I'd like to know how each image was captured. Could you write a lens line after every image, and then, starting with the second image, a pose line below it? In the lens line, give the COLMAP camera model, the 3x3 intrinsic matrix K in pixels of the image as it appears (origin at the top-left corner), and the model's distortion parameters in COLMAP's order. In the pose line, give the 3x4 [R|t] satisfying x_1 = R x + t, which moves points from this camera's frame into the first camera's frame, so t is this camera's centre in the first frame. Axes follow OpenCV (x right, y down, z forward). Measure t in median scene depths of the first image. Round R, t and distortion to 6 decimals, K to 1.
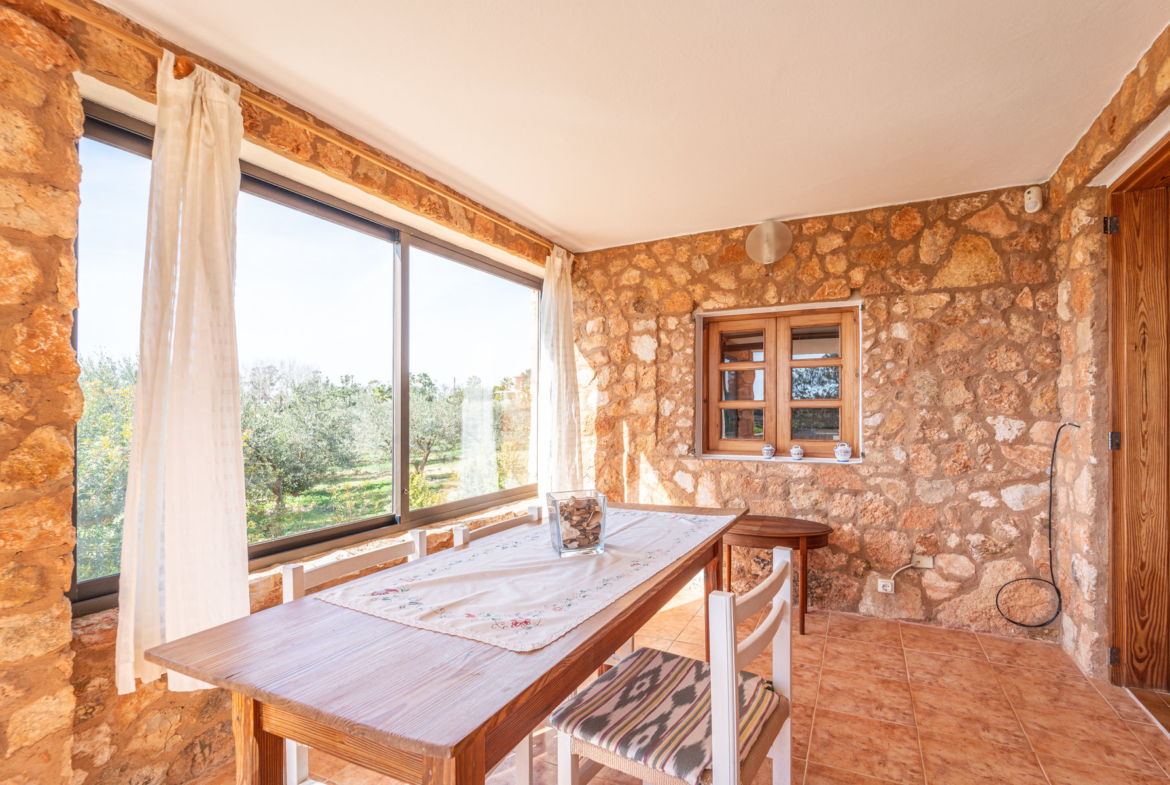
lens RADIAL K [[482.1, 0, 564.4], [0, 482.1, 410.3], [0, 0, 1]] dist [-0.001436, -0.001236]
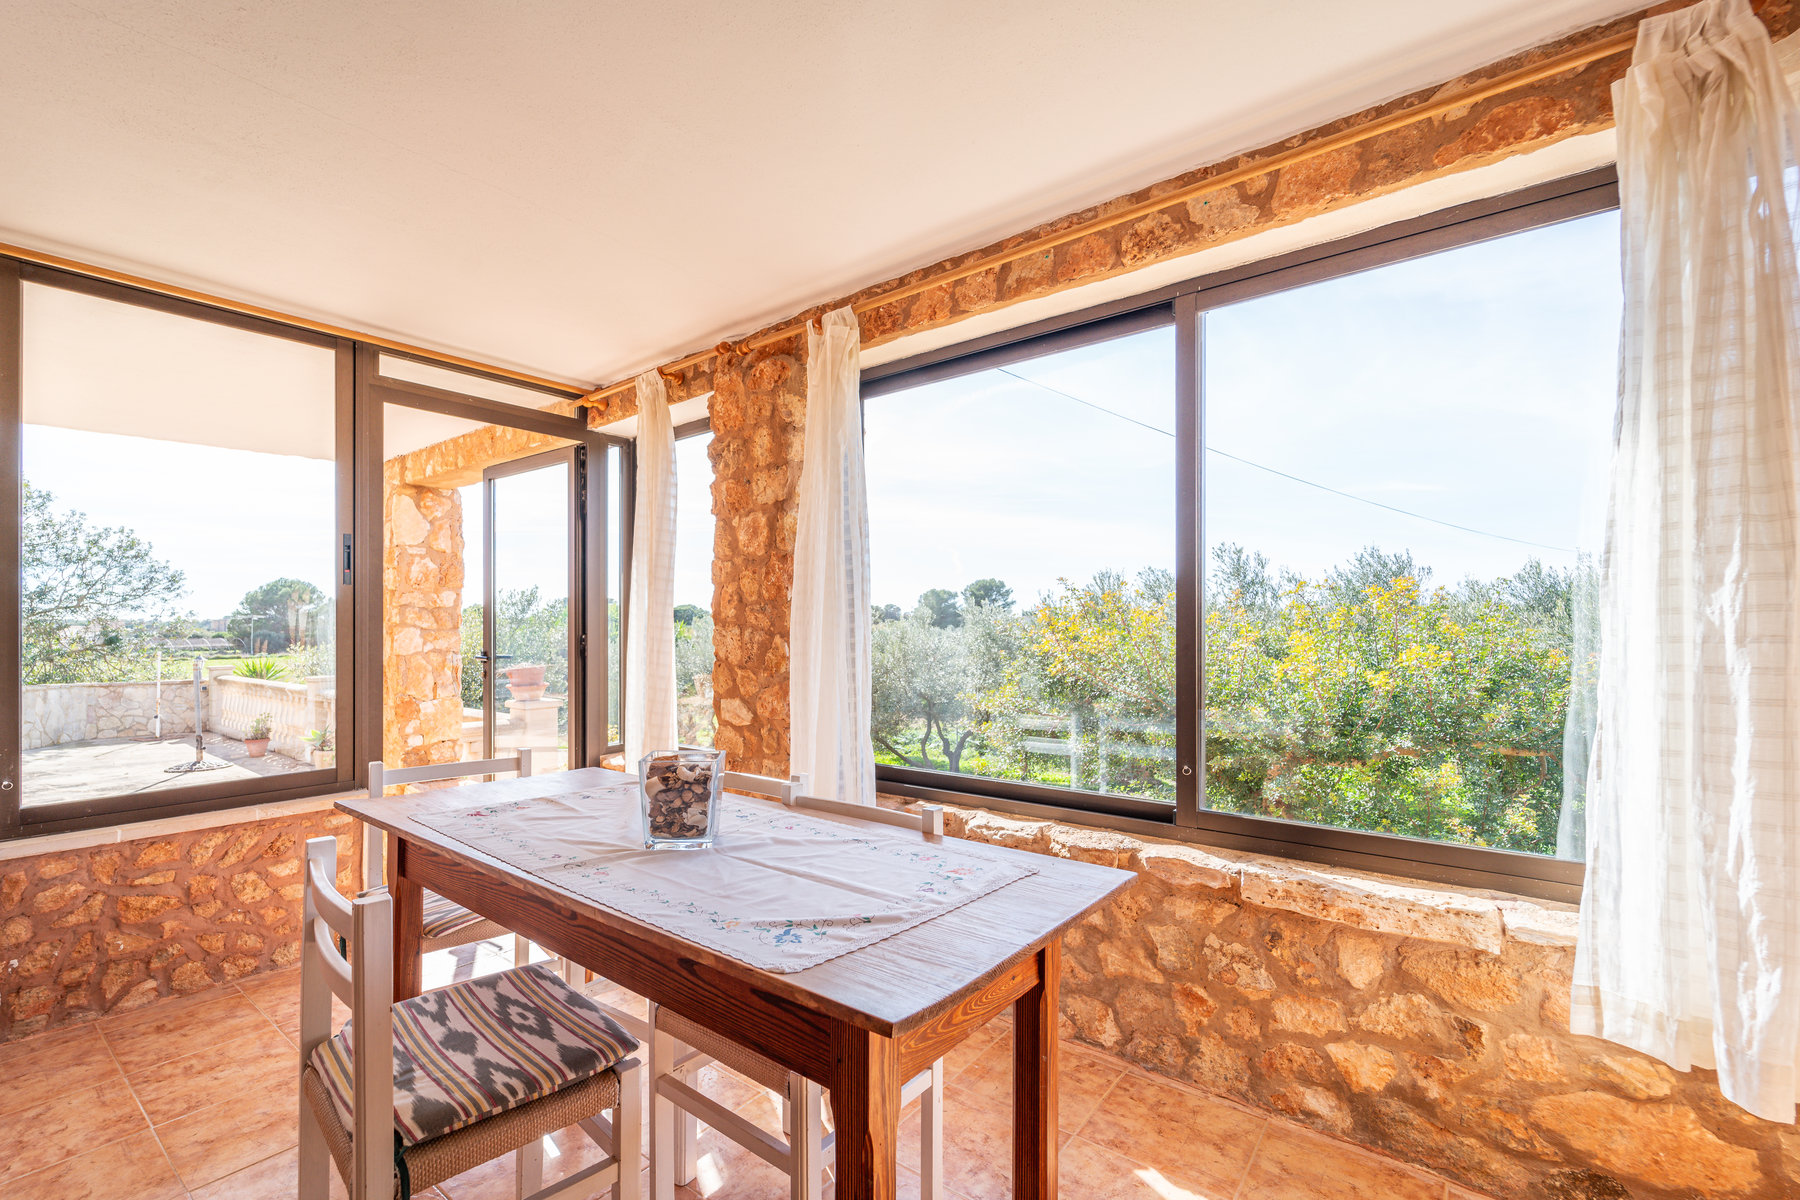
lens RADIAL K [[771.1, 0, 896.7], [0, 771.1, 606.4], [0, 0, 1]] dist [-0.009800, 0.000468]
pose [[-0.093700, -0.021308, -0.995372, 0.703298], [0.008029, 0.999722, -0.022157, 0.001804], [0.995568, -0.010068, -0.093503, 0.942043]]
